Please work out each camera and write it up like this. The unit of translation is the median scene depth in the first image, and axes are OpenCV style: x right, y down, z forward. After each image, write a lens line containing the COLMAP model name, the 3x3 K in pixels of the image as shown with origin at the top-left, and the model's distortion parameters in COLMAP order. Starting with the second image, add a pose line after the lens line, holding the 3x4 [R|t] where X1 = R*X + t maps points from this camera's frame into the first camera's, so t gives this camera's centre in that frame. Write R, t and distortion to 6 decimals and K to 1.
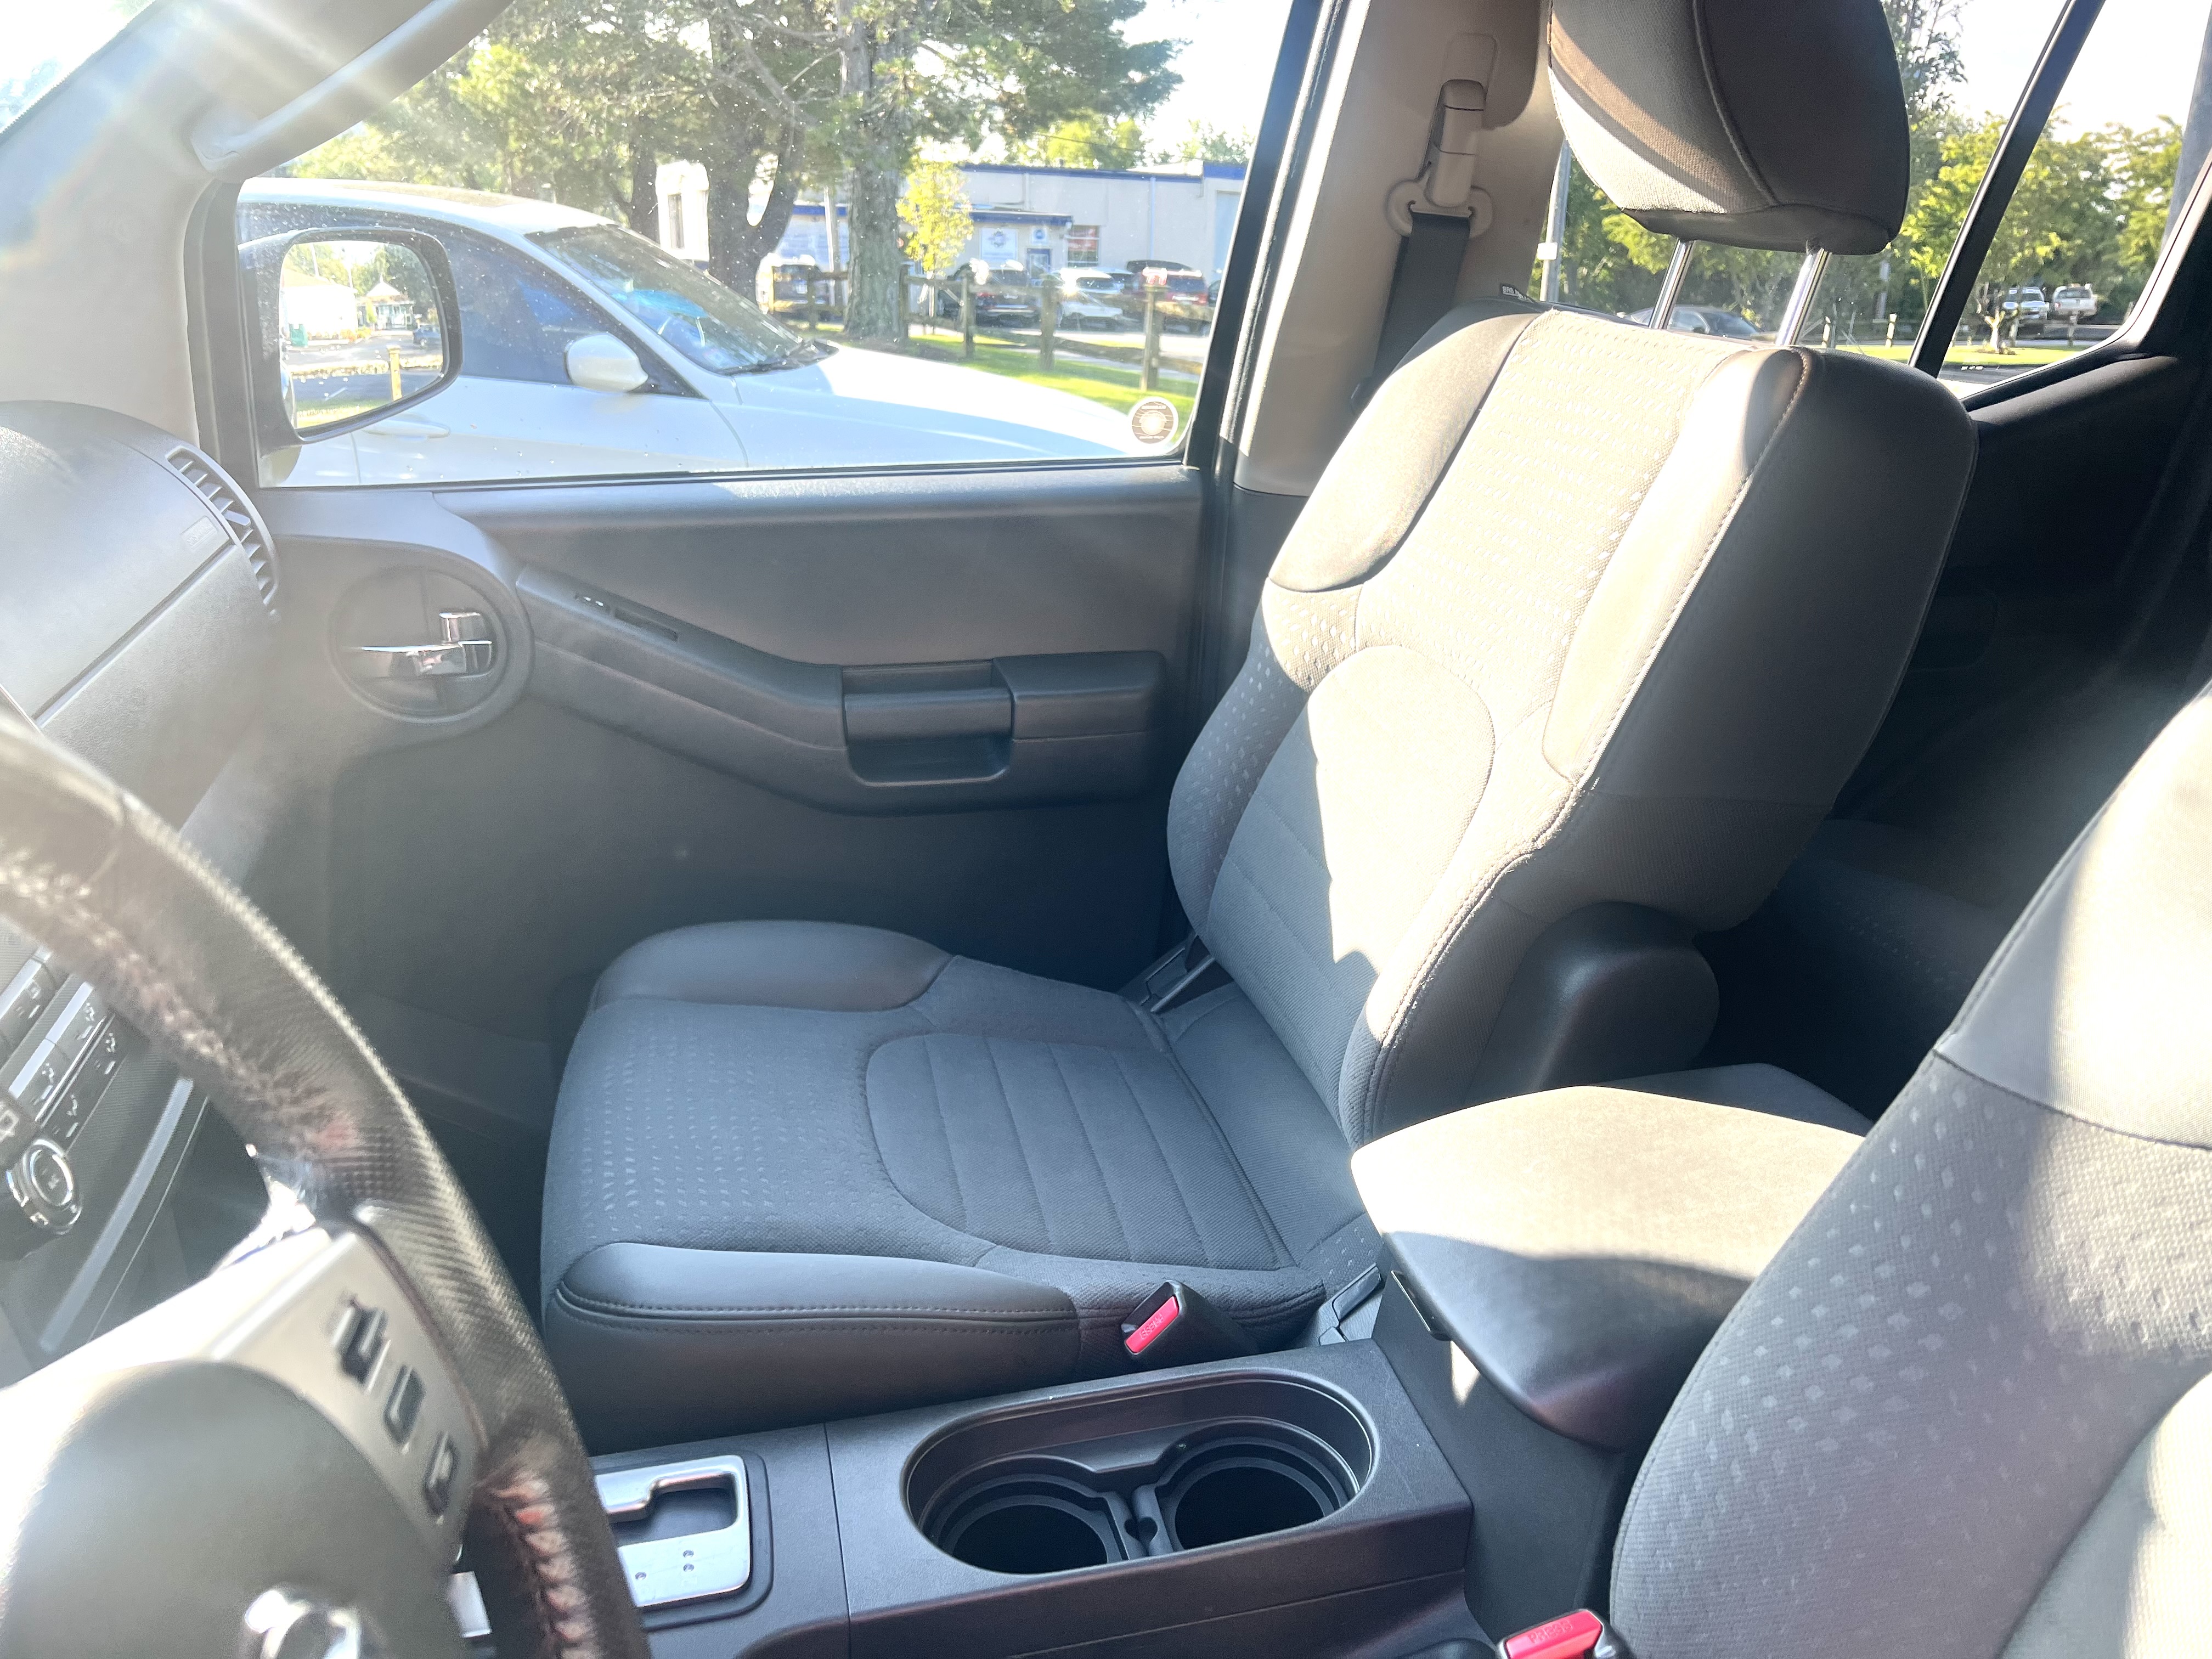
lens RADIAL K [[1639.5, 0, 1106.0], [0, 1639.5, 829.5], [0, 0, 1]] dist [0.032795, -0.001135]
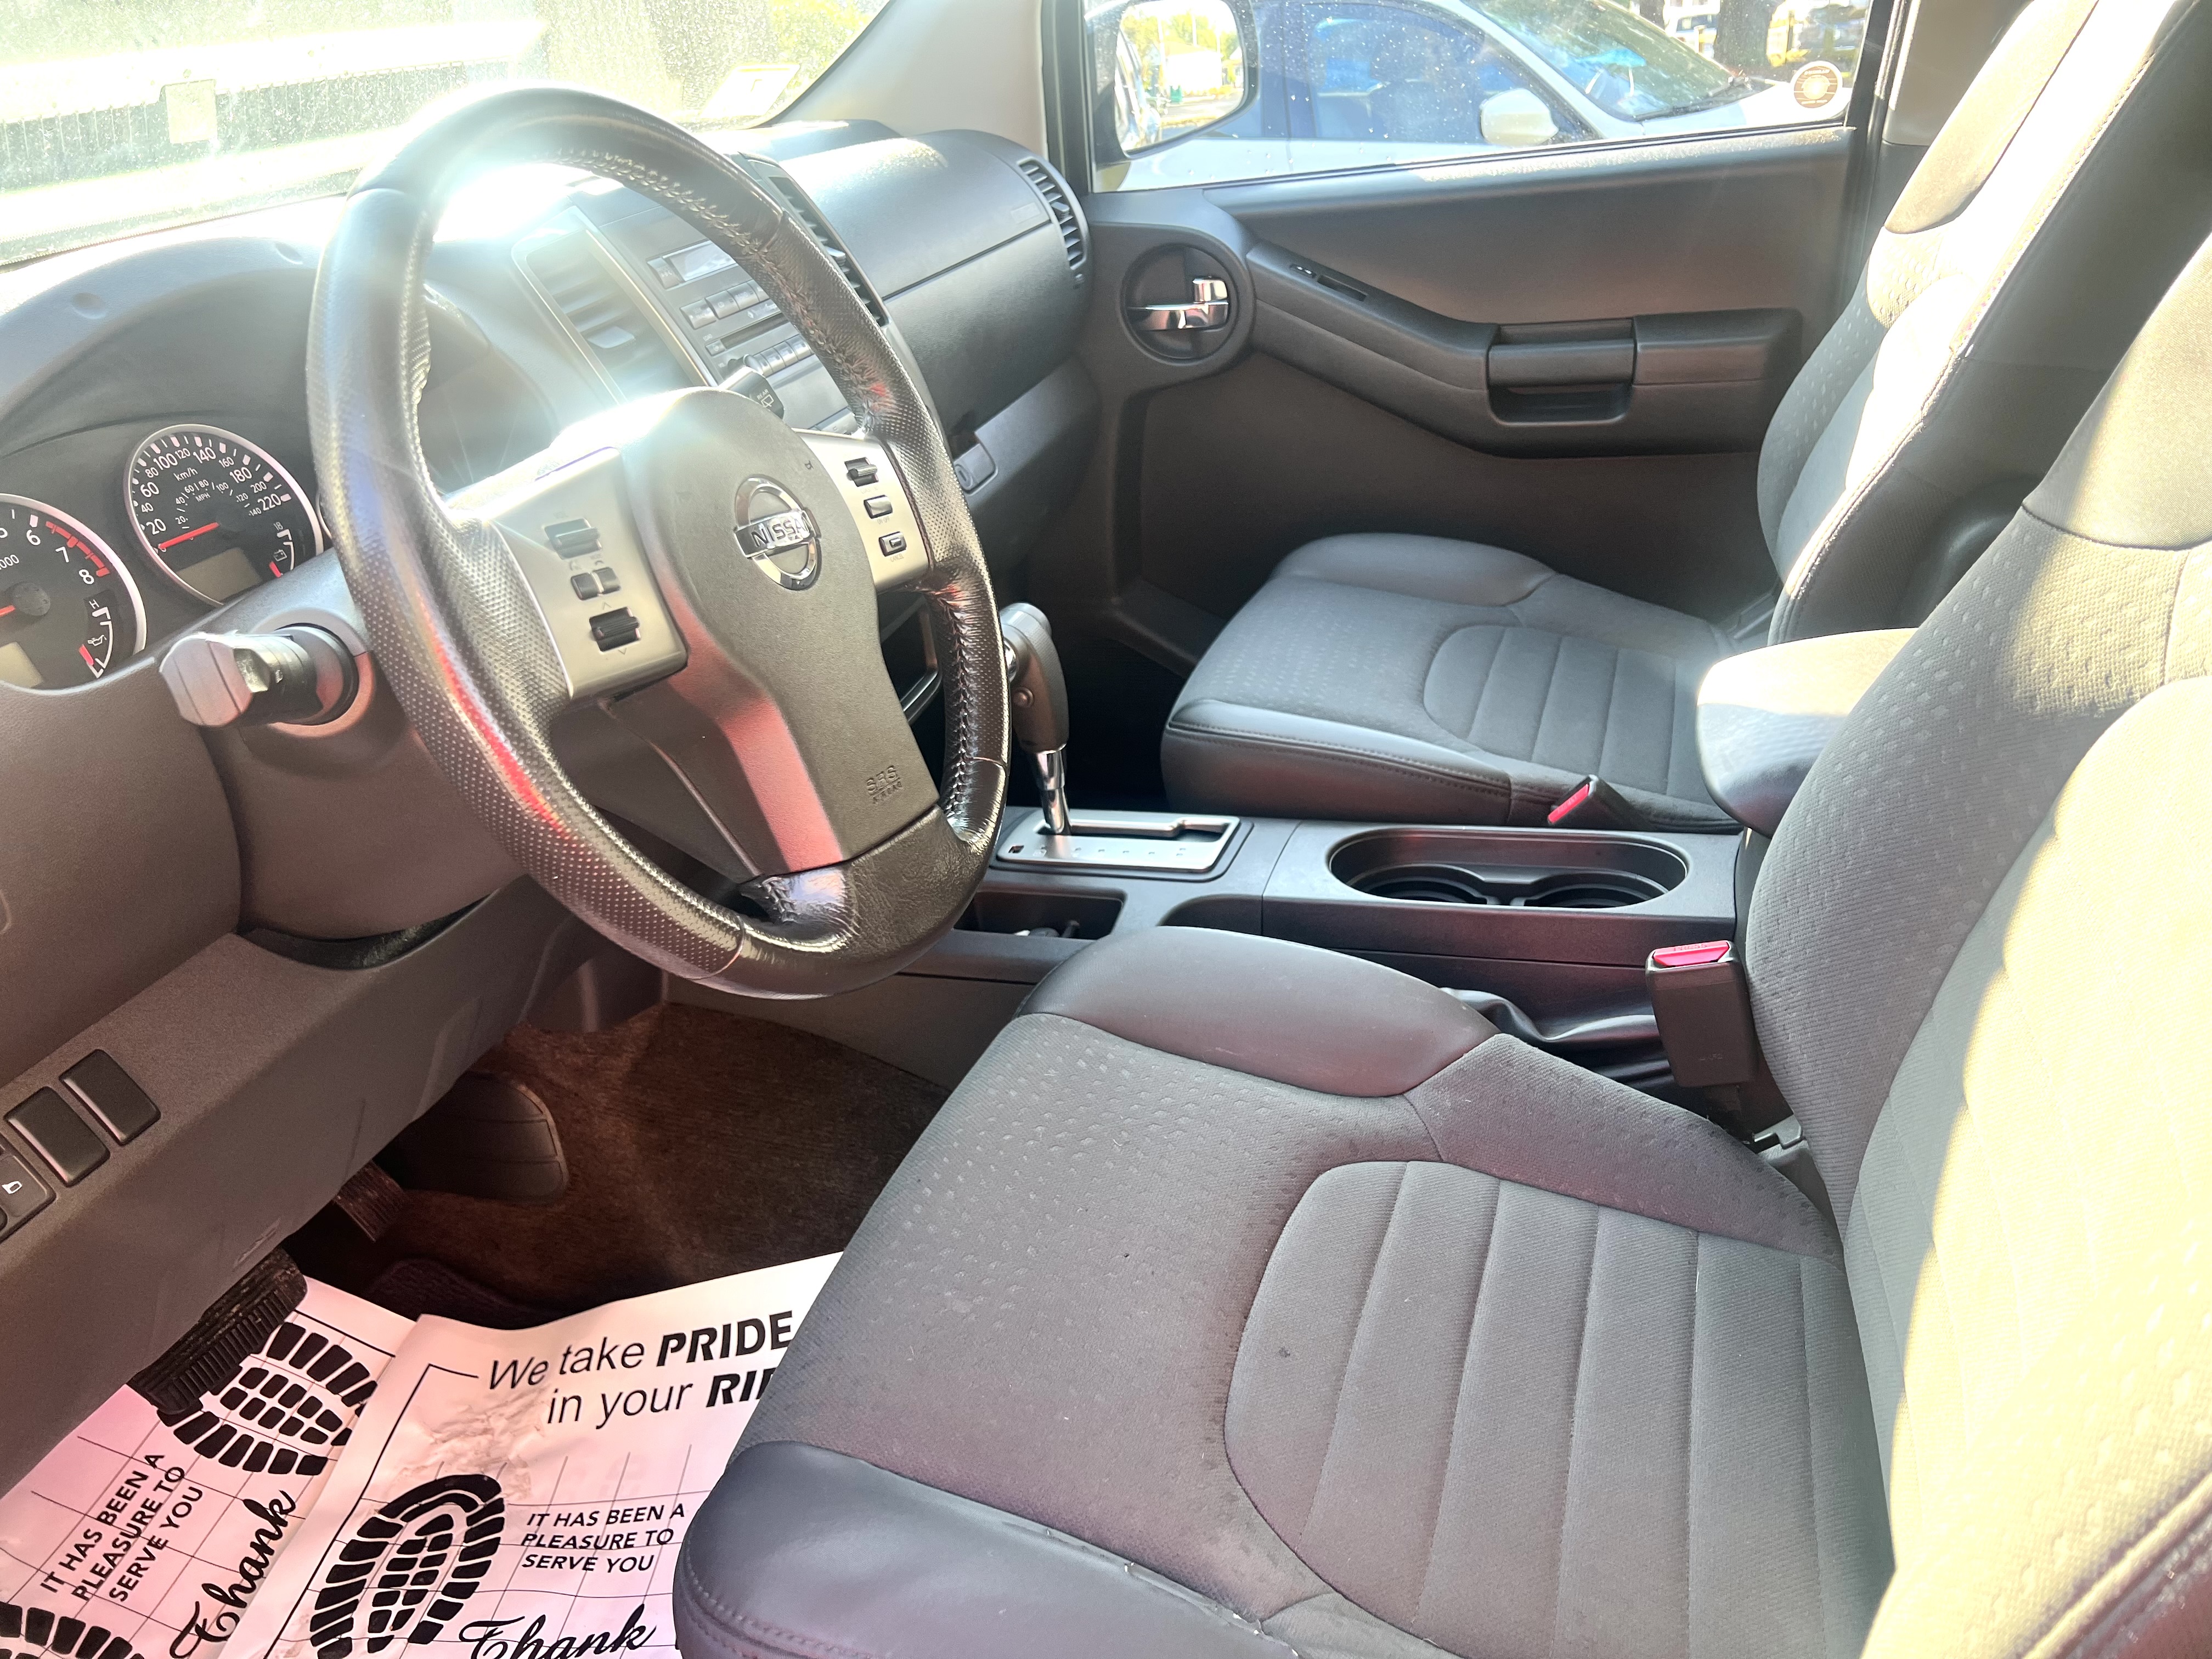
lens RADIAL K [[1676.6, 0, 1106.0], [0, 1676.6, 829.5], [0, 0, 1]] dist [0.004559, 0.001650]
pose [[0.840626, 0.139583, -0.523320, 0.306342], [-0.080782, 0.987725, 0.133689, 0.130699], [0.535557, -0.070108, 0.841584, -0.215578]]
